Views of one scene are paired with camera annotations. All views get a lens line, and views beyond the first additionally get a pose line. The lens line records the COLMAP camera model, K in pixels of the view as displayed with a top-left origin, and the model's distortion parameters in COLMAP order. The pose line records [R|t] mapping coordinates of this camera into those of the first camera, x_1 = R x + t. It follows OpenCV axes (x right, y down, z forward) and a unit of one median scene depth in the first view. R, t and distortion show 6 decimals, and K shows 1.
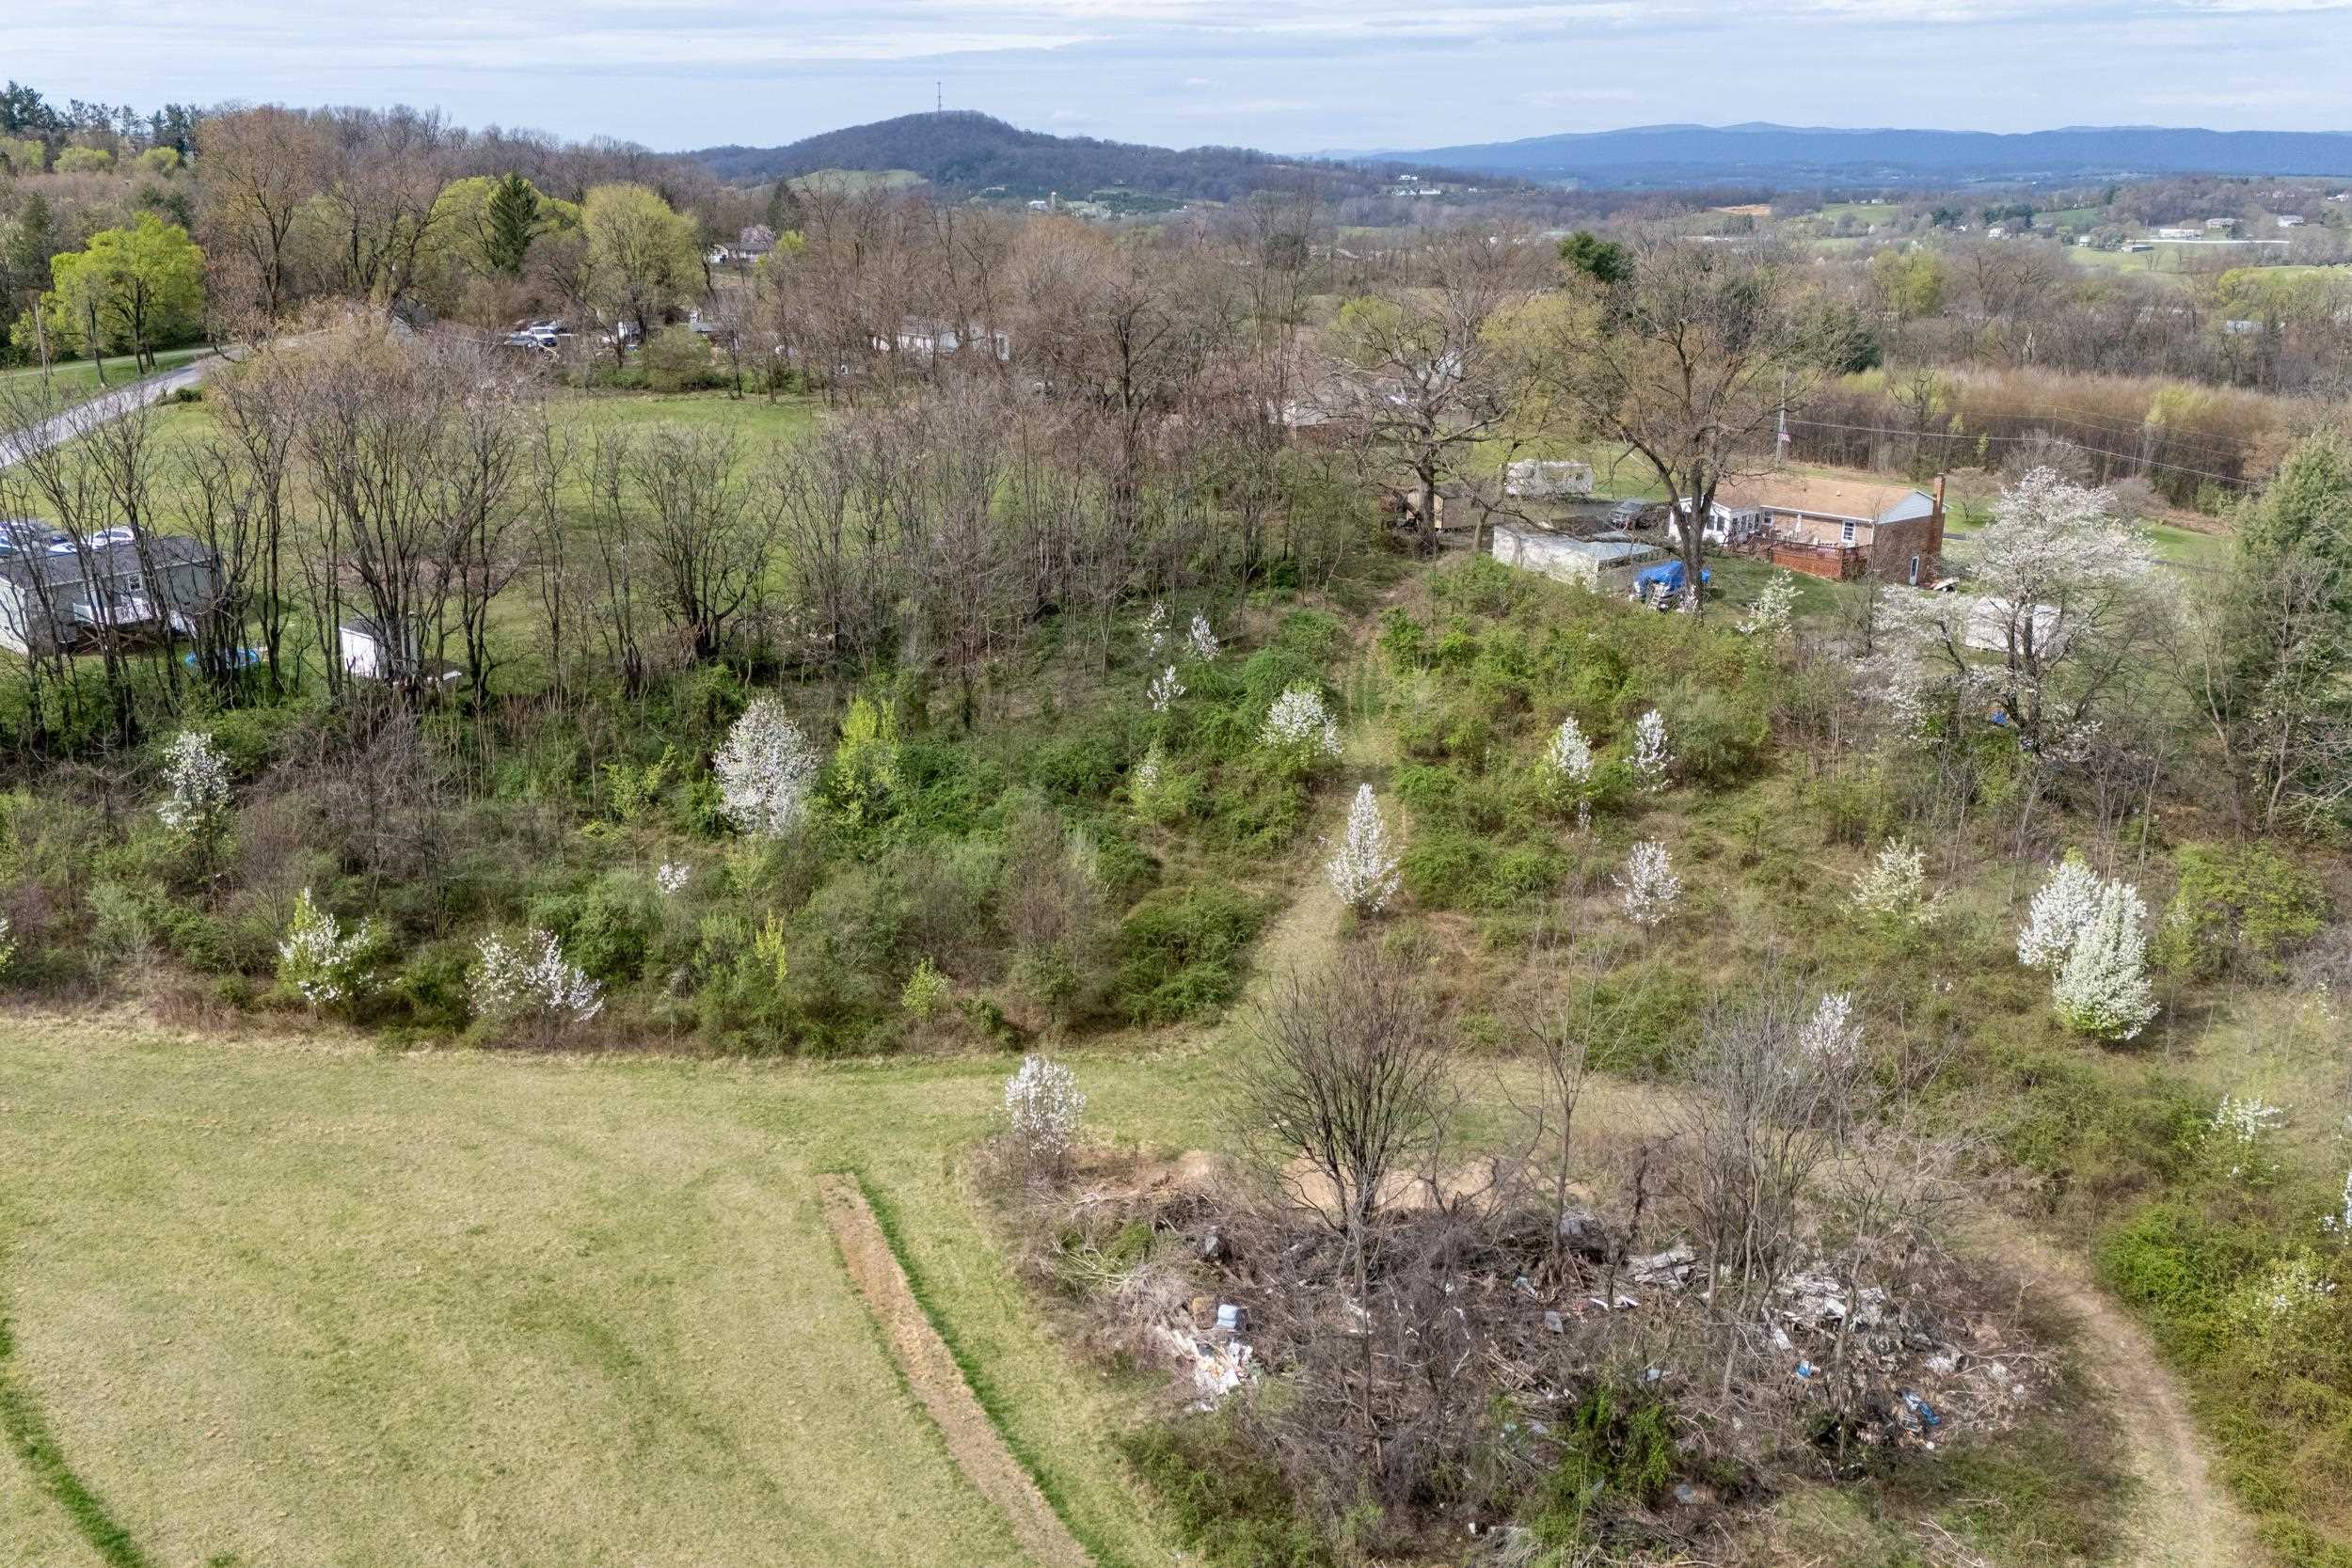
lens RADIAL K [[2049.7, 0, 1173.5], [0, 2049.7, 782.6], [0, 0, 1]] dist [0.082423, -0.086452]
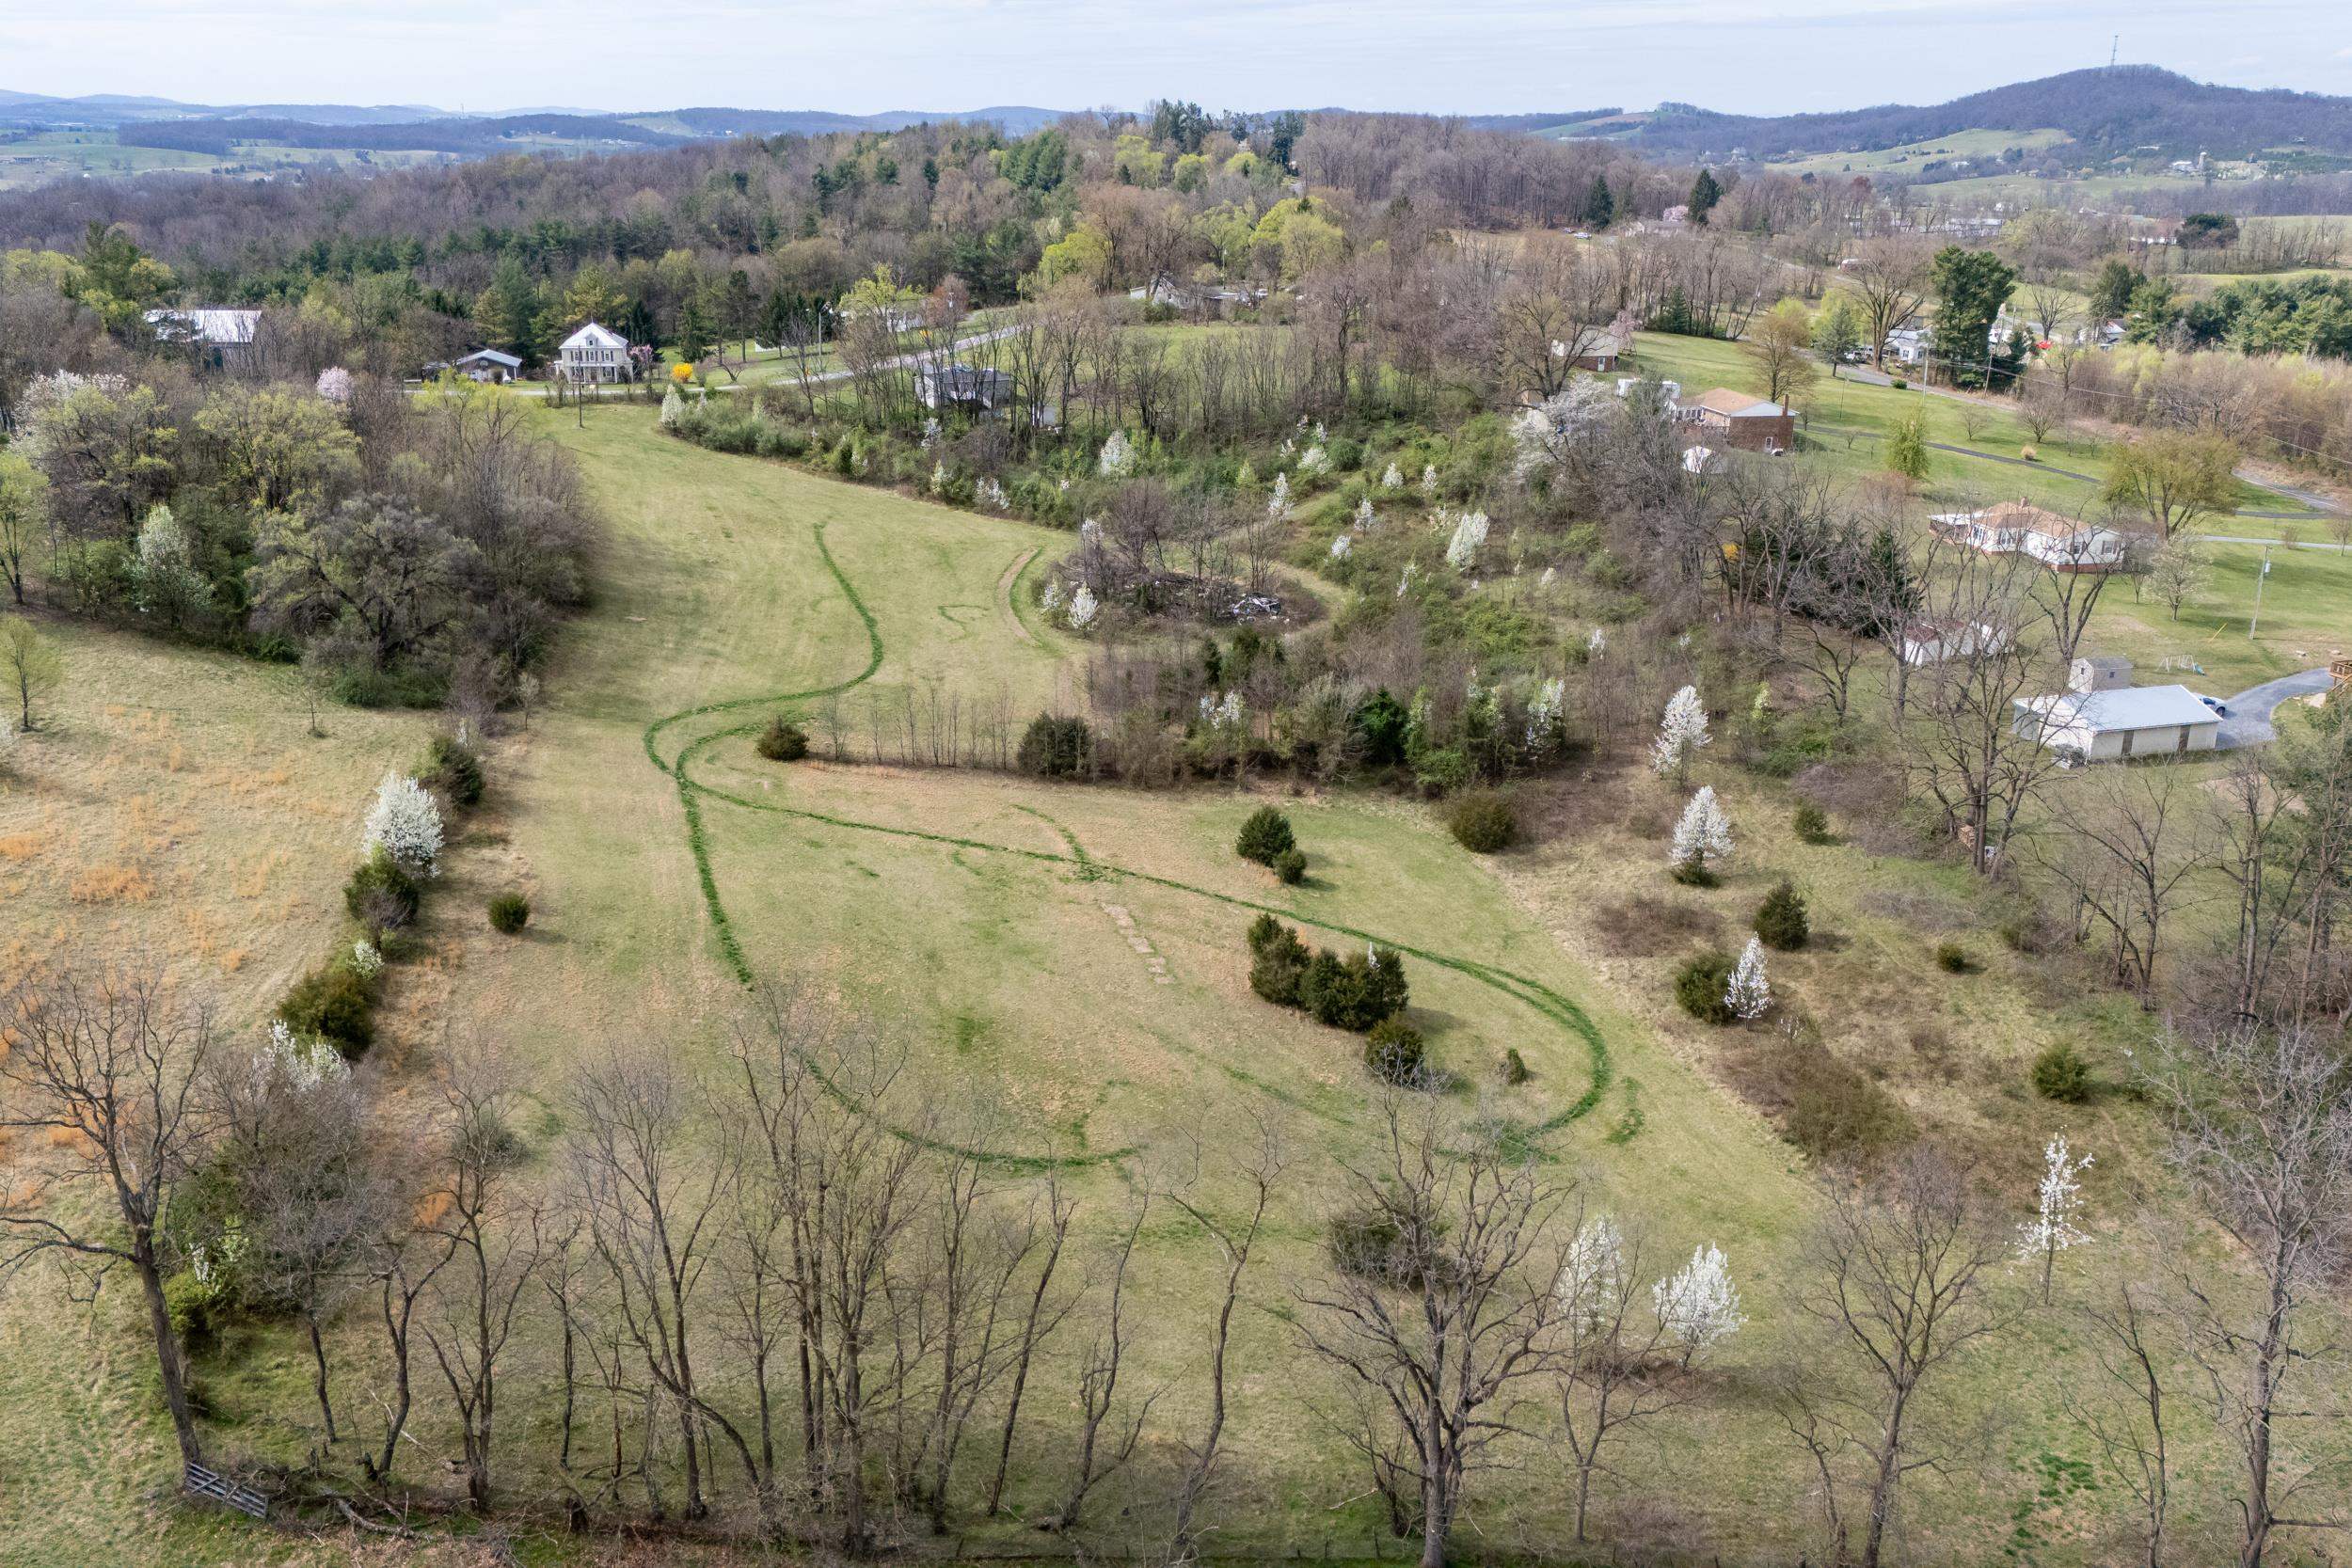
lens RADIAL K [[2049.7, 0, 1173.2], [0, 2049.7, 799.1], [0, 0, 1]] dist [0.082423, -0.086452]
pose [[0.855804, 0.158829, -0.492314, 0.202645], [-0.145085, 0.987197, 0.066281, 0.039525], [0.496538, 0.014703, 0.867891, -0.209943]]
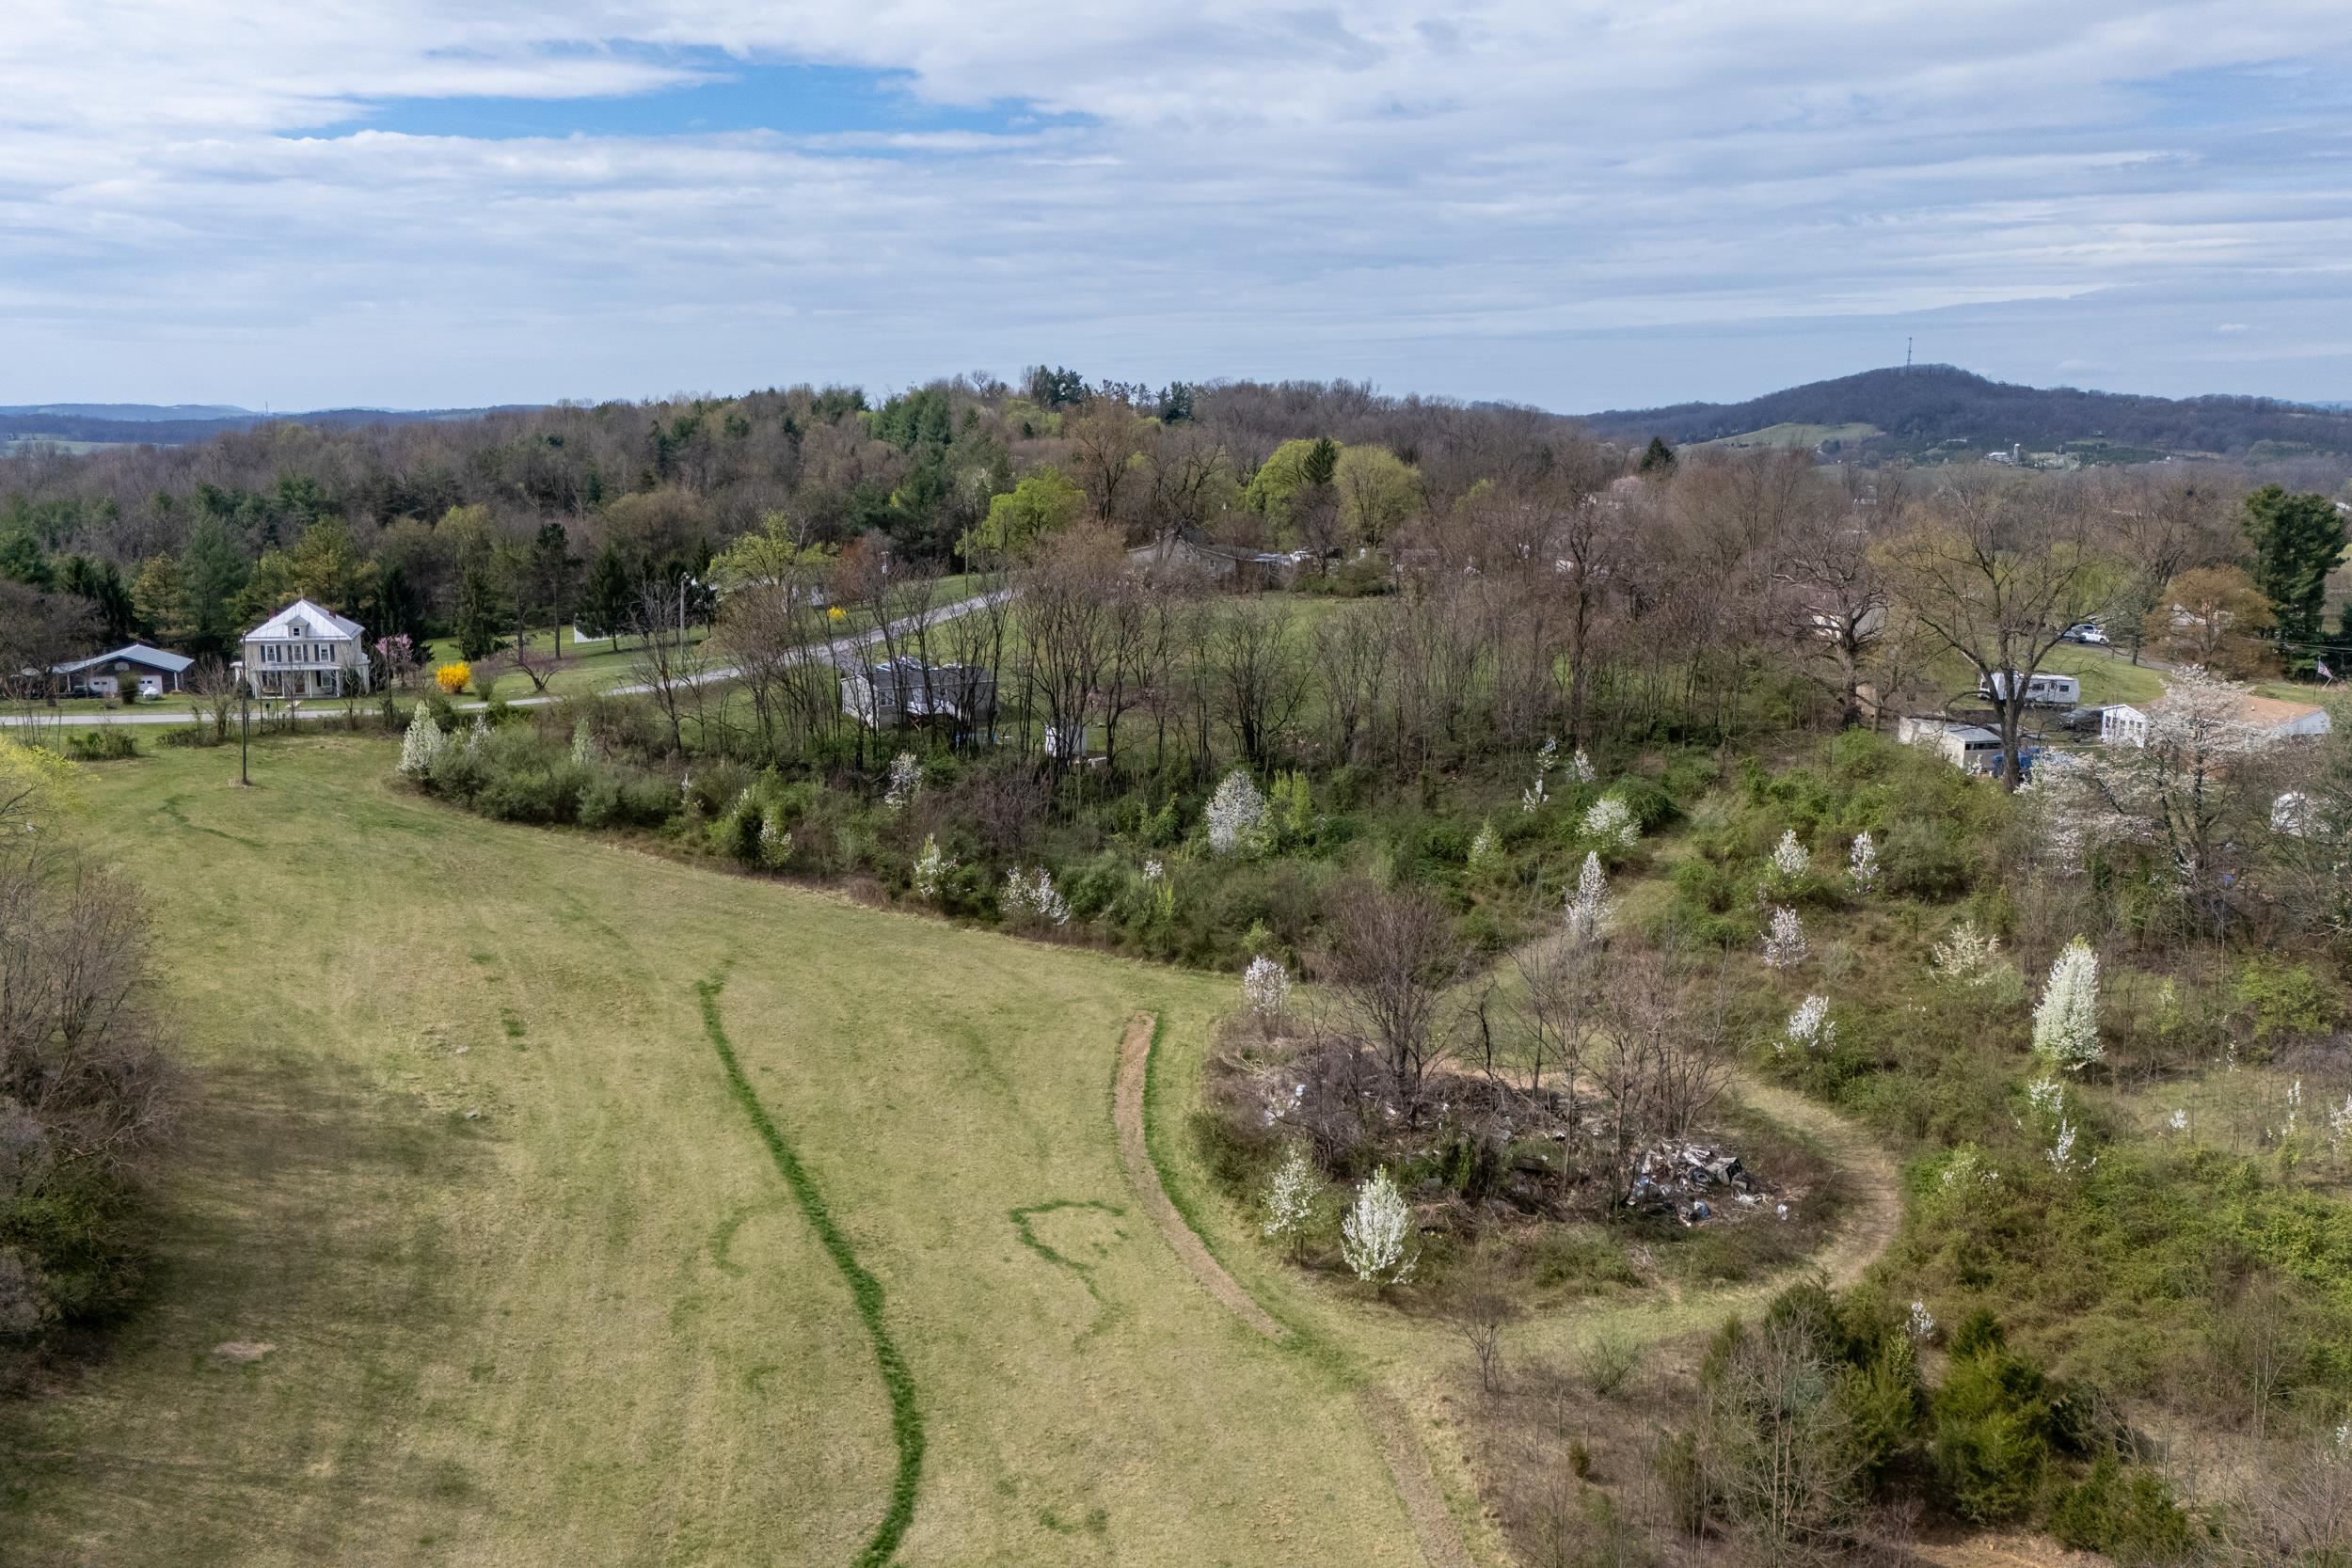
lens RADIAL K [[2049.7, 0, 1180.4], [0, 2049.7, 775.9], [0, 0, 1]] dist [0.082423, -0.086452]
pose [[0.900038, 0.070982, -0.429991, 0.066532], [-0.121688, 0.988336, -0.091560, 0.017156], [0.418477, 0.134732, 0.898178, -0.063160]]
